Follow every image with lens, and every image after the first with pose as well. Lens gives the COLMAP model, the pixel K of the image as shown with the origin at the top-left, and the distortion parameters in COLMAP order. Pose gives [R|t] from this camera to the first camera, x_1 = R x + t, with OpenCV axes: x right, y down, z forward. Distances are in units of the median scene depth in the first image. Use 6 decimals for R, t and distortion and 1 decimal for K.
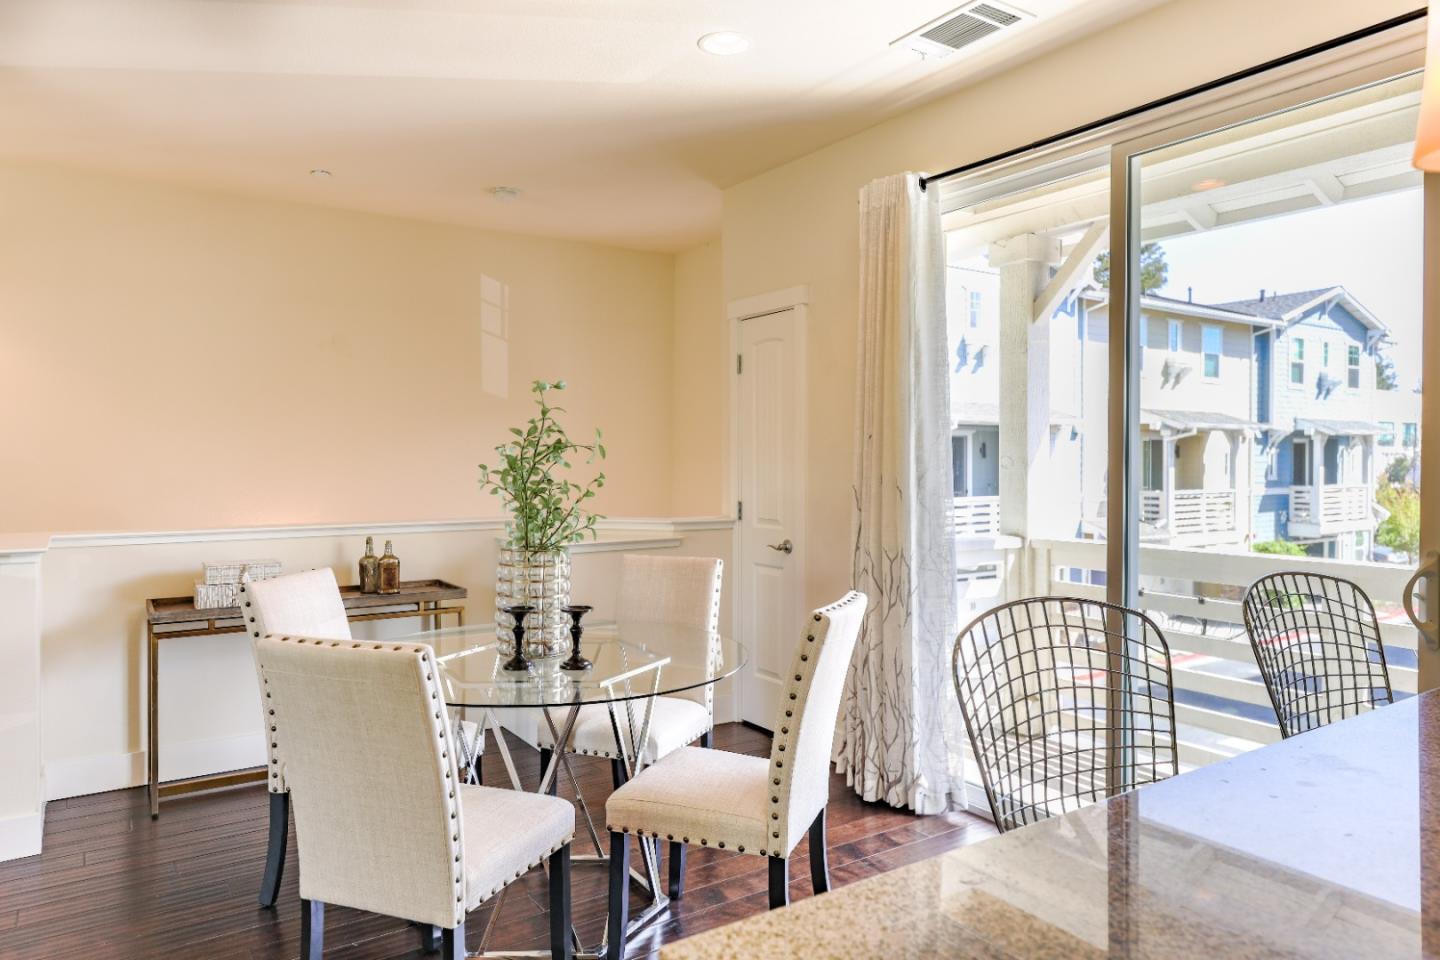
lens RADIAL K [[789.0, 0, 722.8], [0, 789.0, 474.4], [0, 0, 1]] dist [0.001430, -0.000004]
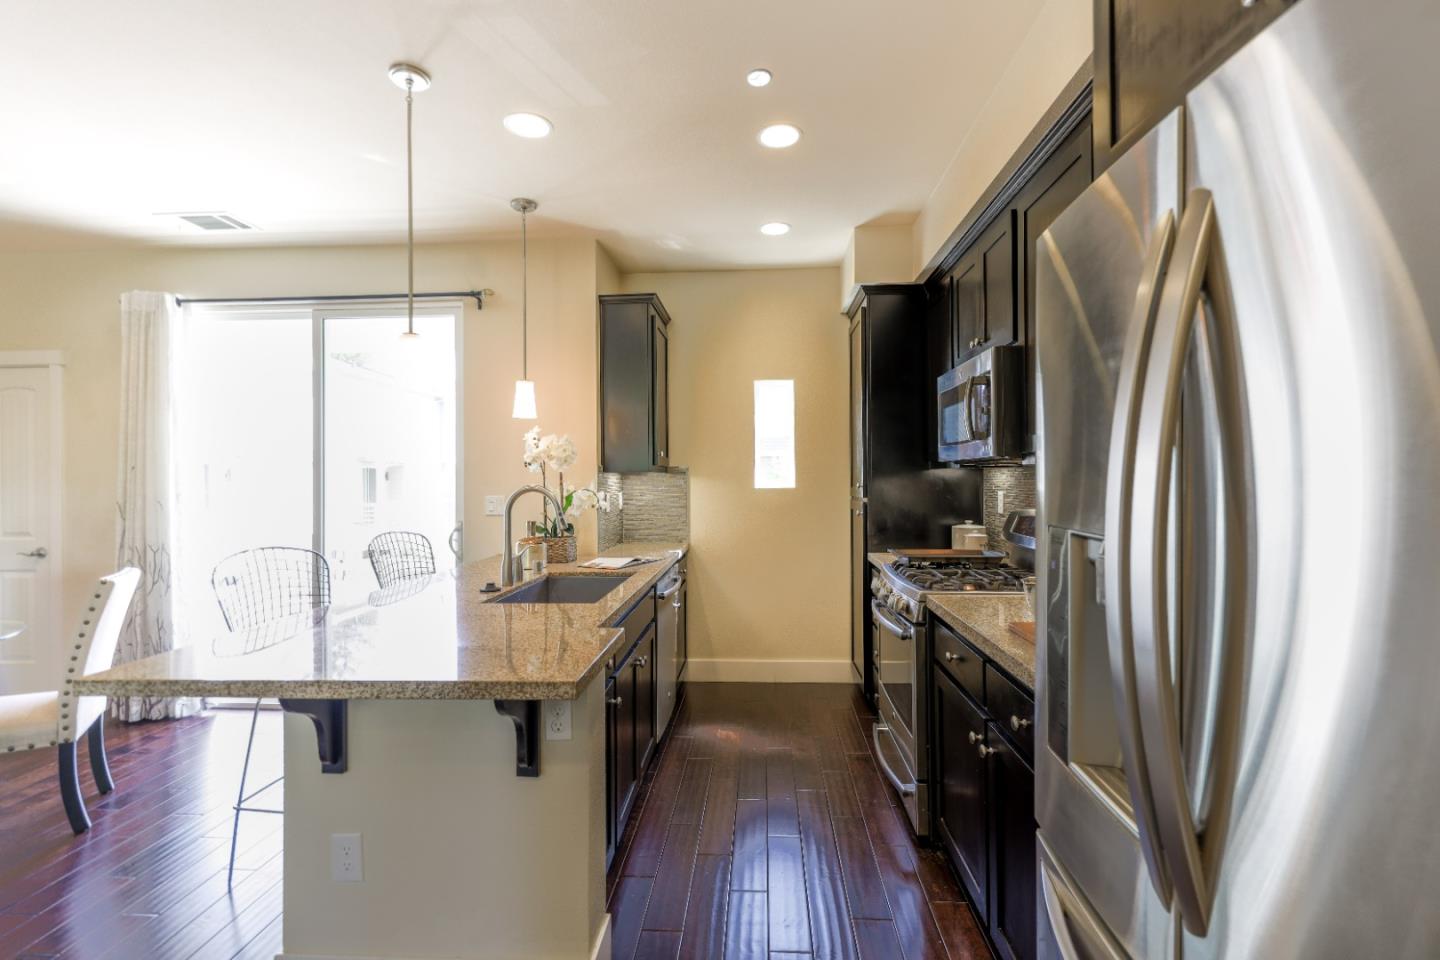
lens RADIAL K [[623.6, 0, 720.0], [0, 623.6, 480.0], [0, 0, 1]] dist [0.001493, 0.000215]
pose [[0.555137, 0.000940, 0.831759, -0.169495], [0.015616, 0.999811, -0.011553, 0.004166], [-0.831613, 0.019403, 0.555017, -0.532191]]
